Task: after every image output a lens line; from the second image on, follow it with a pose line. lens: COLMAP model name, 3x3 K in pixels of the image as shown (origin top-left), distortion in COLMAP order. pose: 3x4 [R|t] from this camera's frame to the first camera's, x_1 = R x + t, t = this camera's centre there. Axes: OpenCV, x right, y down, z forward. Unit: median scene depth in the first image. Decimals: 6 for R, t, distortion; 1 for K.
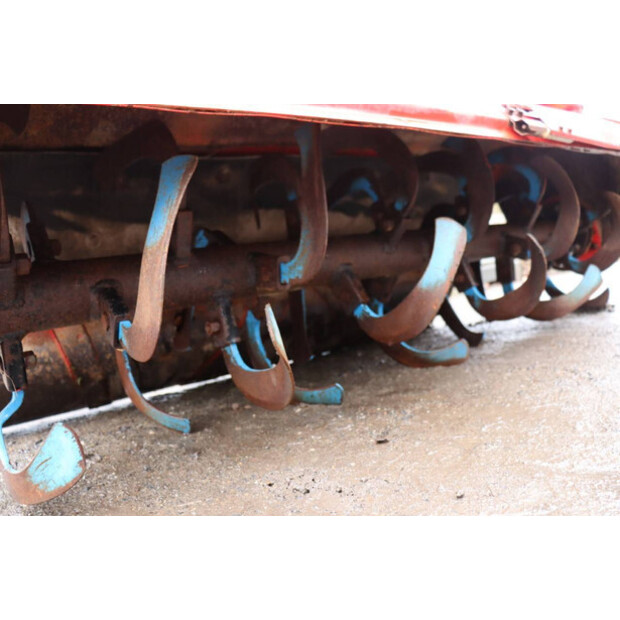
lens RADIAL K [[508.2, 0, 310.0], [0, 508.2, 310.0], [0, 0, 1]] dist [-0.167530, 0.145050]
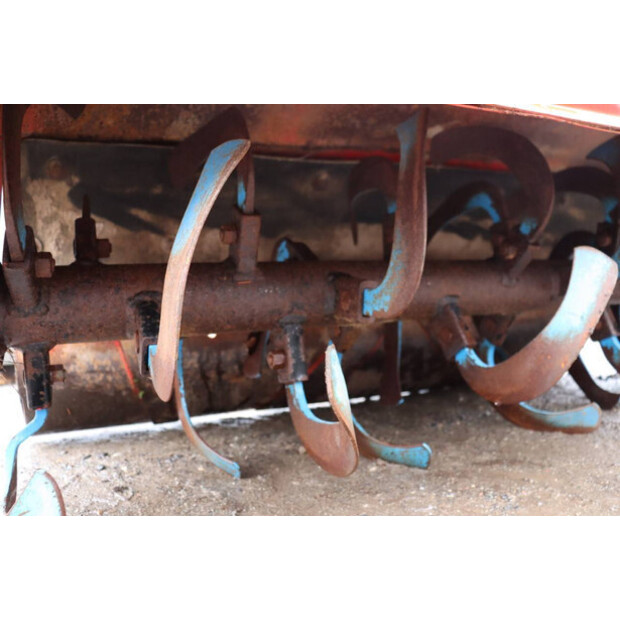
lens RADIAL K [[508.2, 0, 310.0], [0, 508.2, 310.0], [0, 0, 1]] dist [-0.167530, 0.145050]
pose [[0.971321, 0.094152, -0.218335, 0.029655], [-0.101485, 0.994581, -0.022594, -0.028528], [0.215025, 0.044103, 0.975612, 0.179256]]
